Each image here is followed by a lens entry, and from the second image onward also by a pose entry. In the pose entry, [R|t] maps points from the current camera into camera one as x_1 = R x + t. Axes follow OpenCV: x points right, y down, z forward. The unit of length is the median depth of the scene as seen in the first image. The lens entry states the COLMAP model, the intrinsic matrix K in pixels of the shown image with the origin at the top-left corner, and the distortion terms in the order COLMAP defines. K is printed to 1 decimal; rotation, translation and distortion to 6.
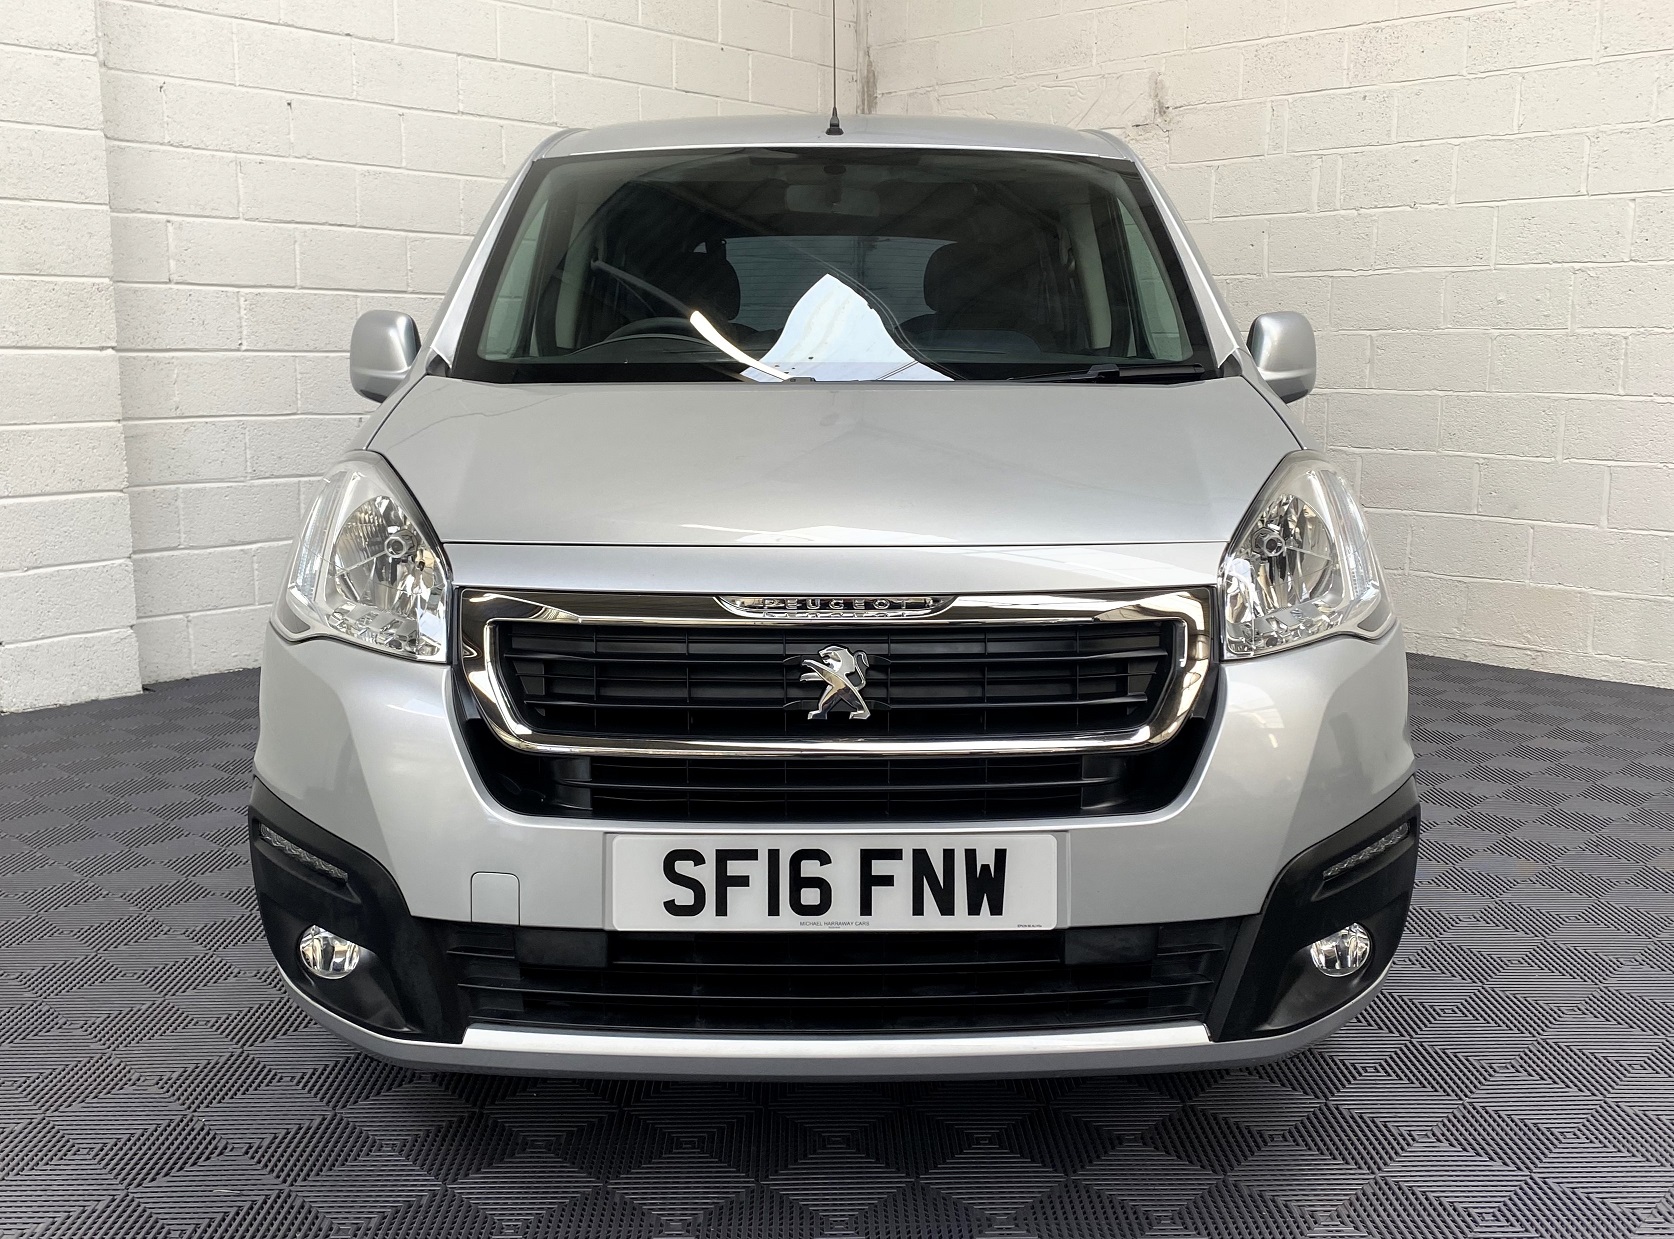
lens RADIAL K [[1521.0, 0, 869.2], [0, 1521.0, 540.5], [0, 0, 1]] dist [0.099803, -0.175172]
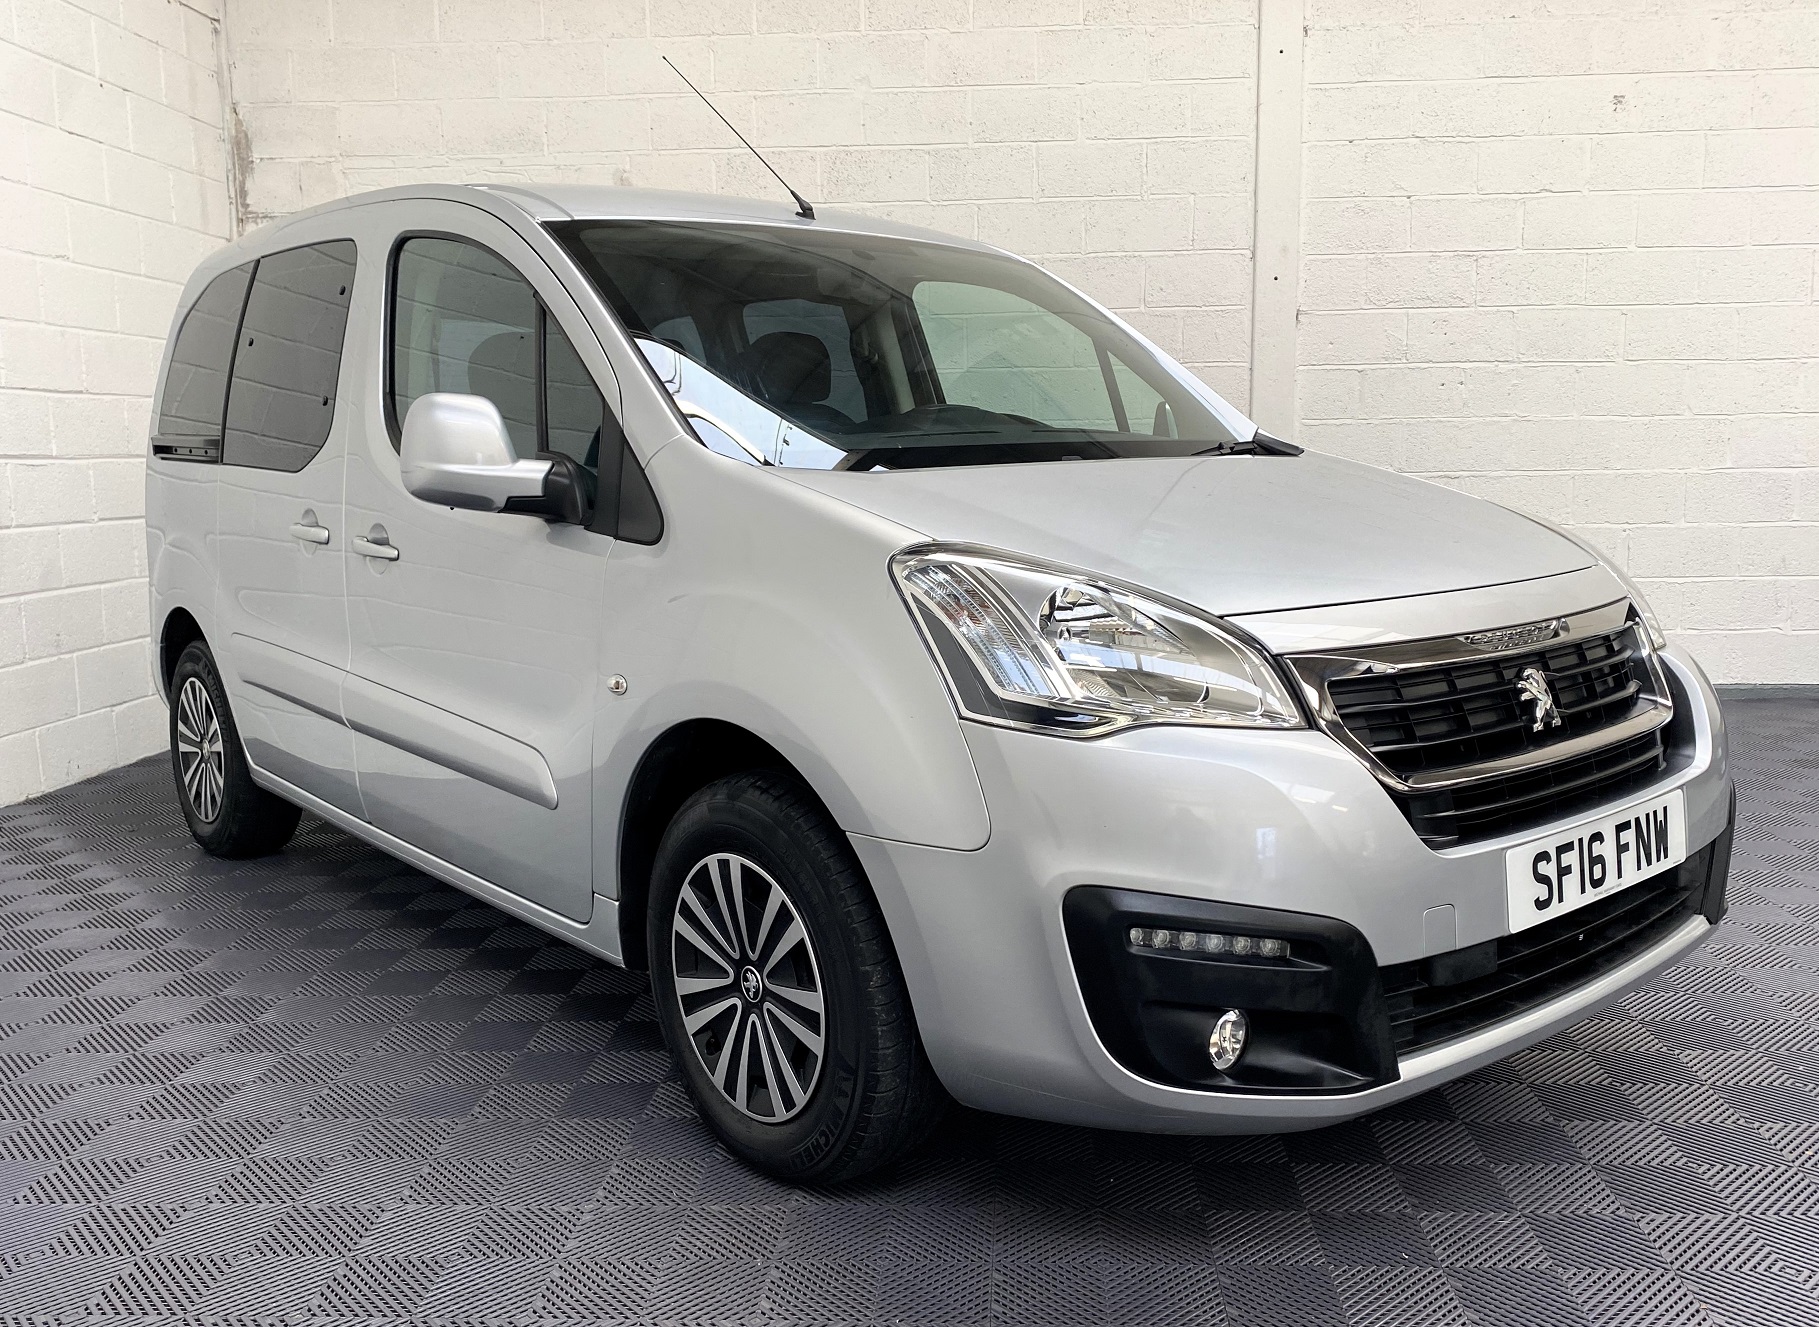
lens RADIAL K [[1509.8, 0, 909.5], [0, 1509.8, 663.5], [0, 0, 1]] dist [0.022794, -0.006894]
pose [[0.777237, -0.106987, 0.620046, -1.128939], [0.098214, 0.993988, 0.048396, -0.038150], [-0.621496, 0.023282, 0.783072, 0.383271]]
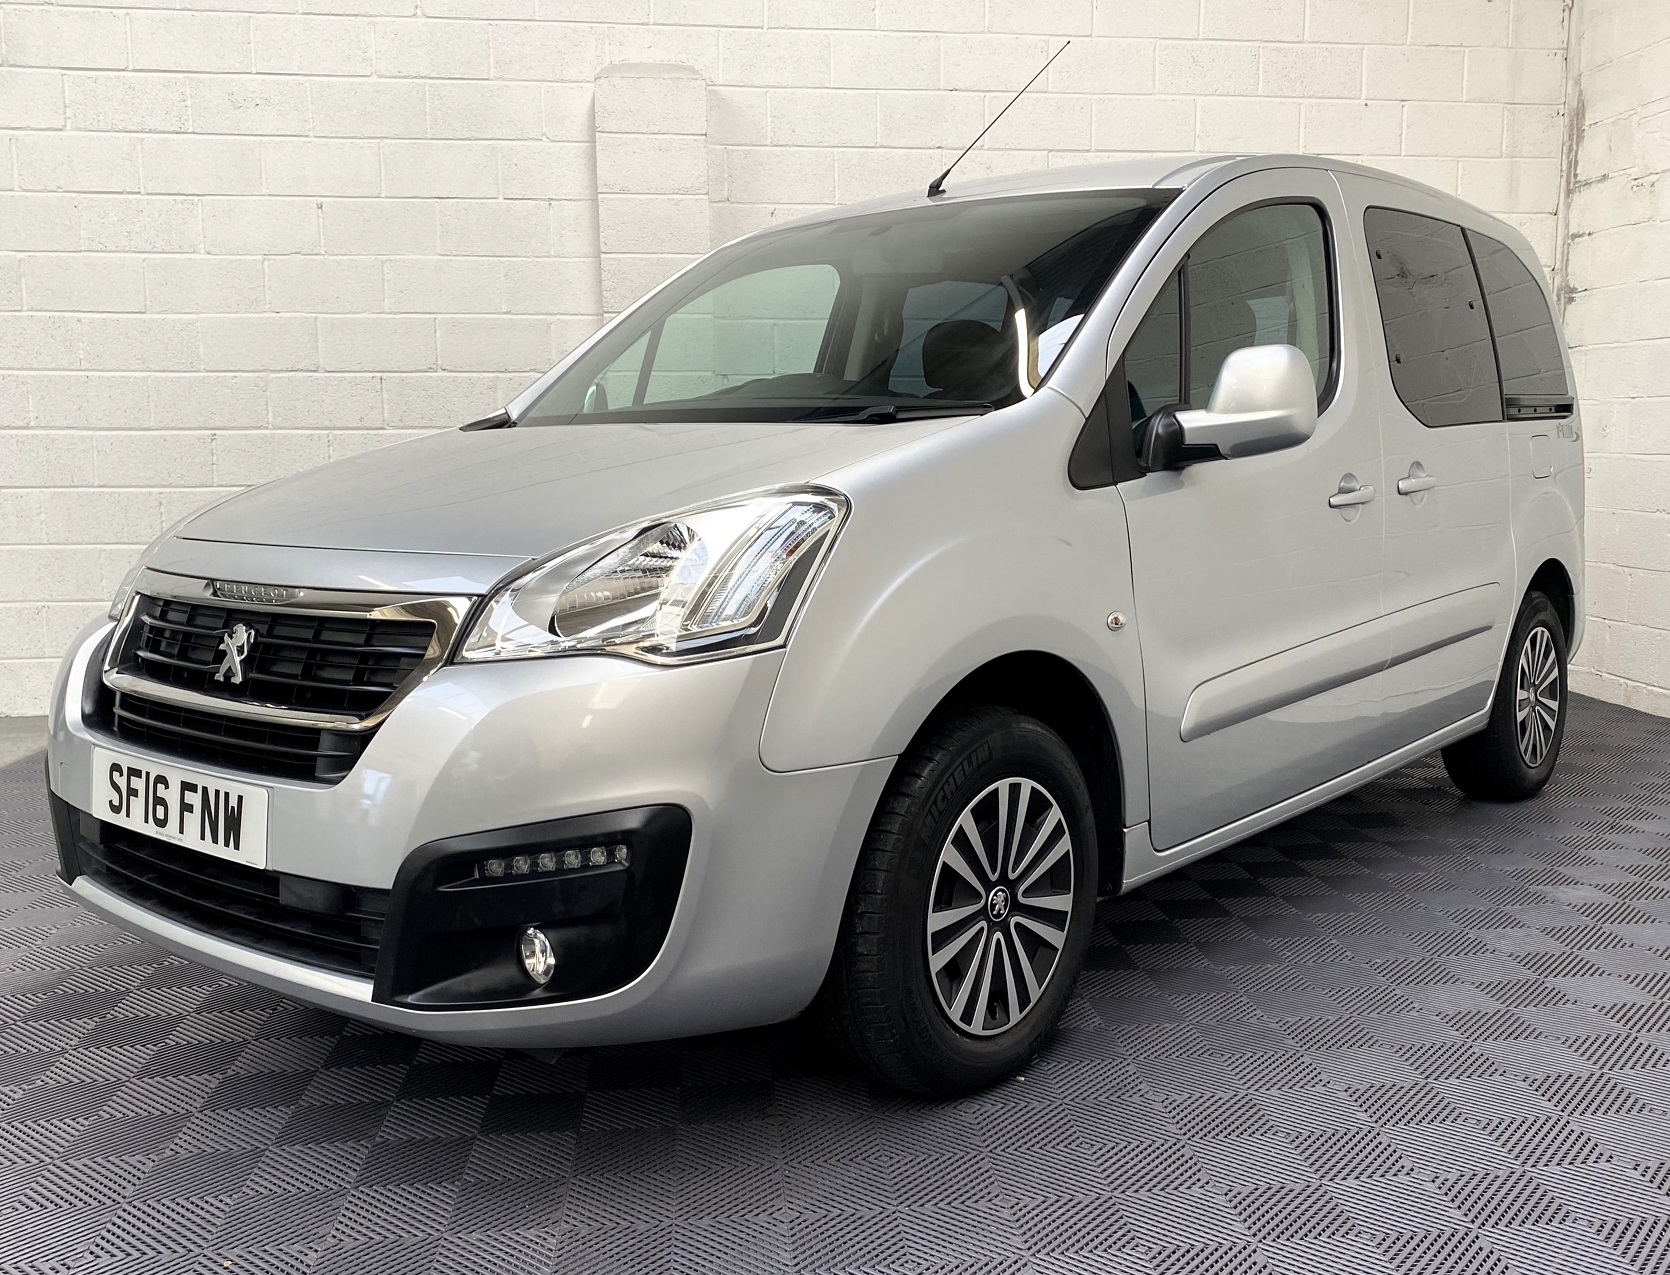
lens RADIAL K [[1543.6, 0, 926.4], [0, 1543.6, 635.9], [0, 0, 1]] dist [0.014008, 0.006160]
pose [[0.771329, 0.068916, -0.632694, 1.211976], [-0.070597, 0.997250, 0.022559, 0.011138], [0.632509, 0.027266, 0.774073, 0.381786]]
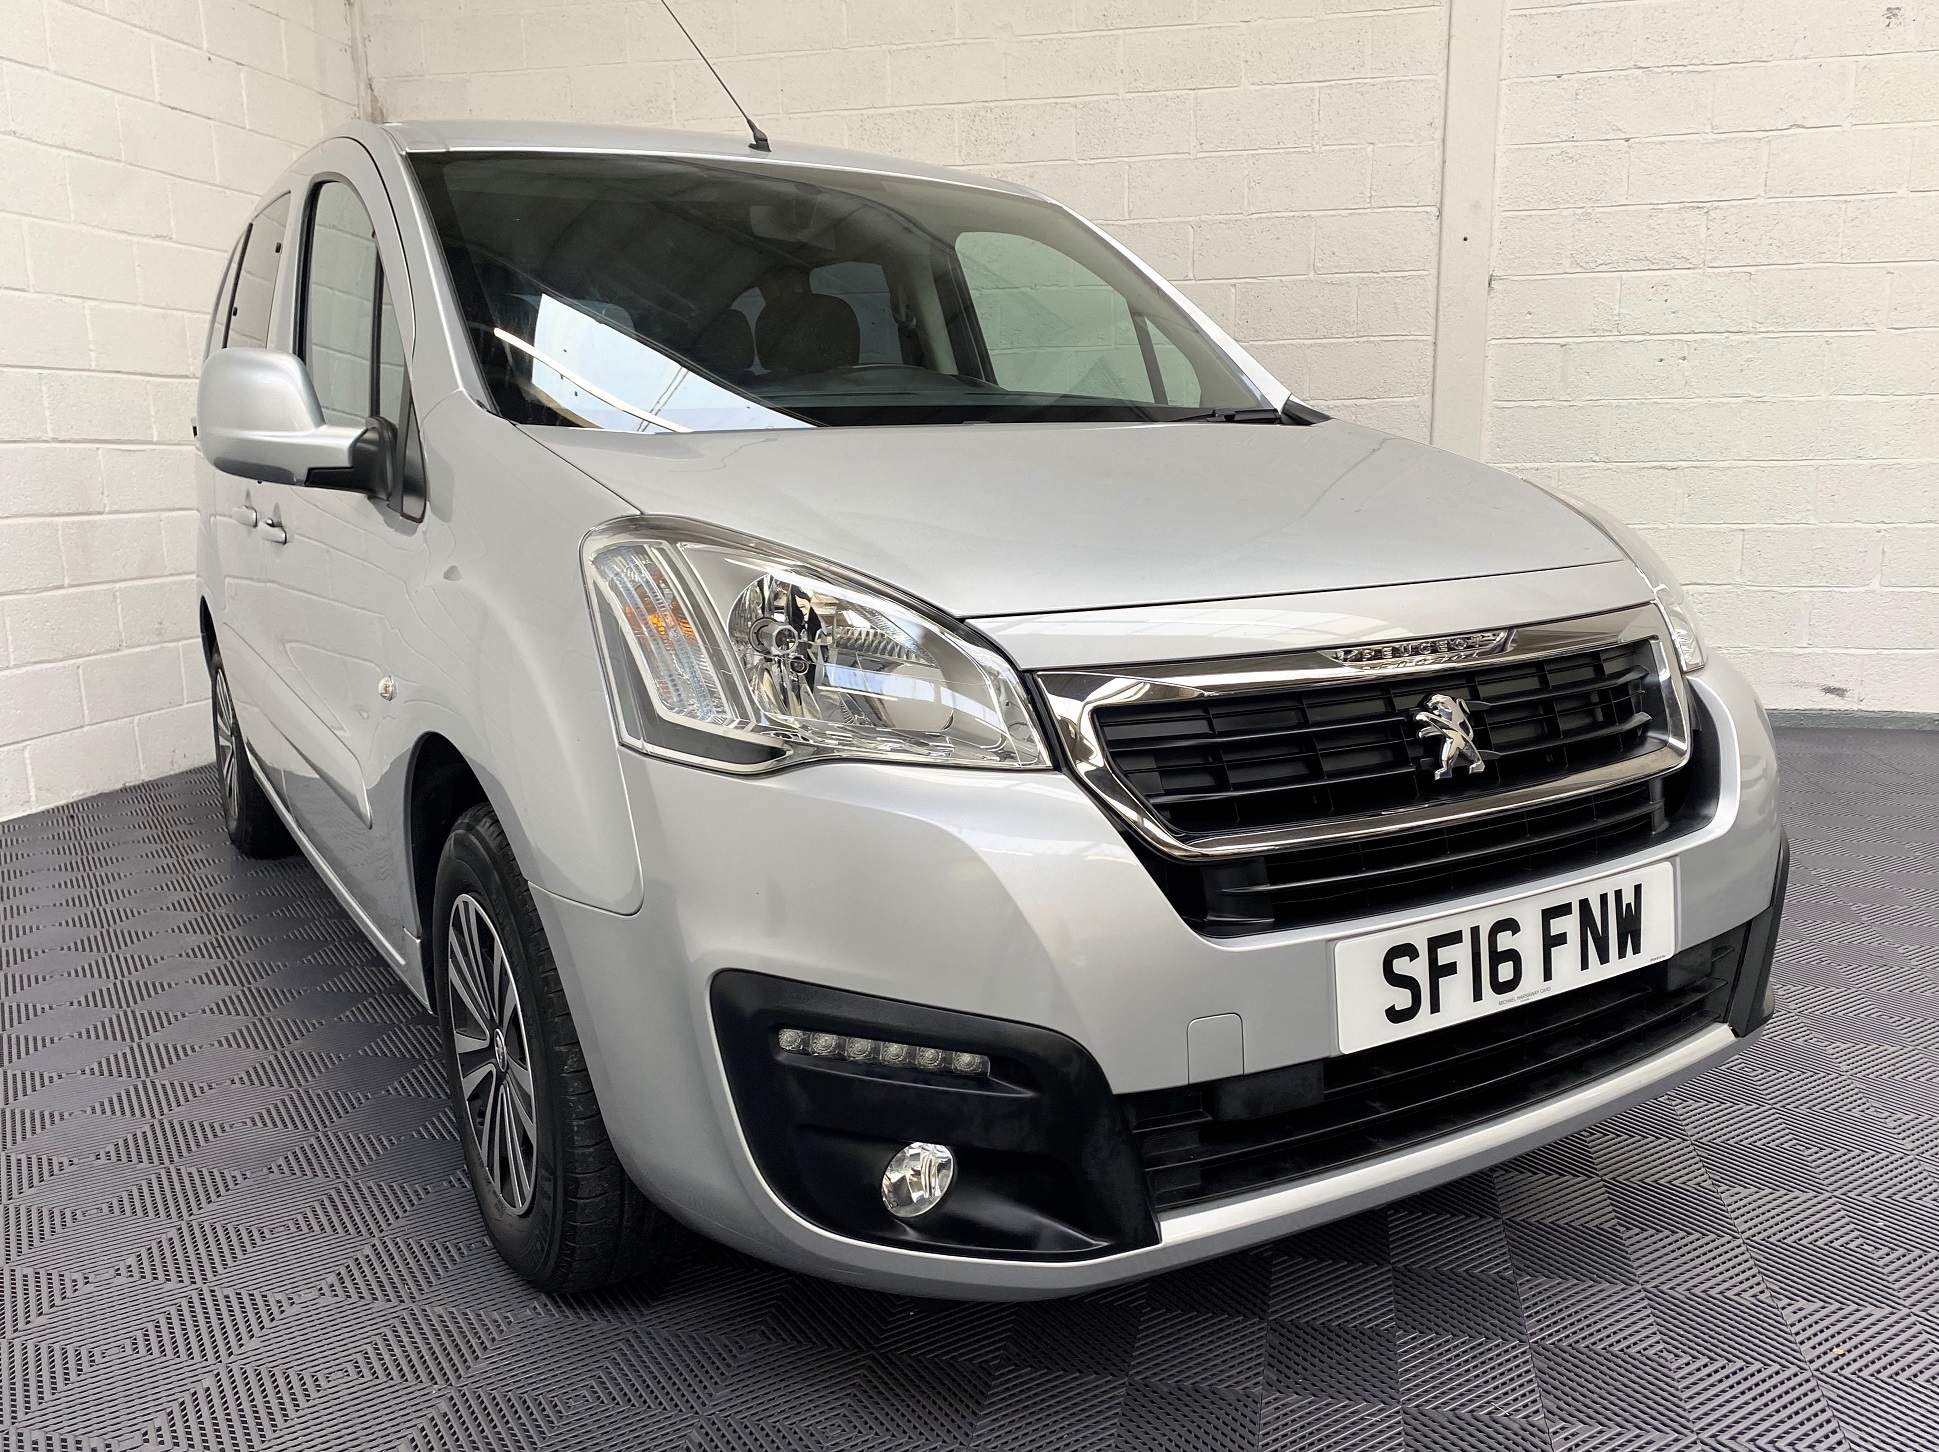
lens RADIAL K [[1513.6, 0, 987.7], [0, 1513.6, 737.4], [0, 0, 1]] dist [0.013081, 0.004891]
pose [[0.860209, -0.113029, 0.497258, -0.689680], [0.083588, 0.993190, 0.081158, 0.001317], [-0.503045, -0.028248, 0.863799, 0.378061]]
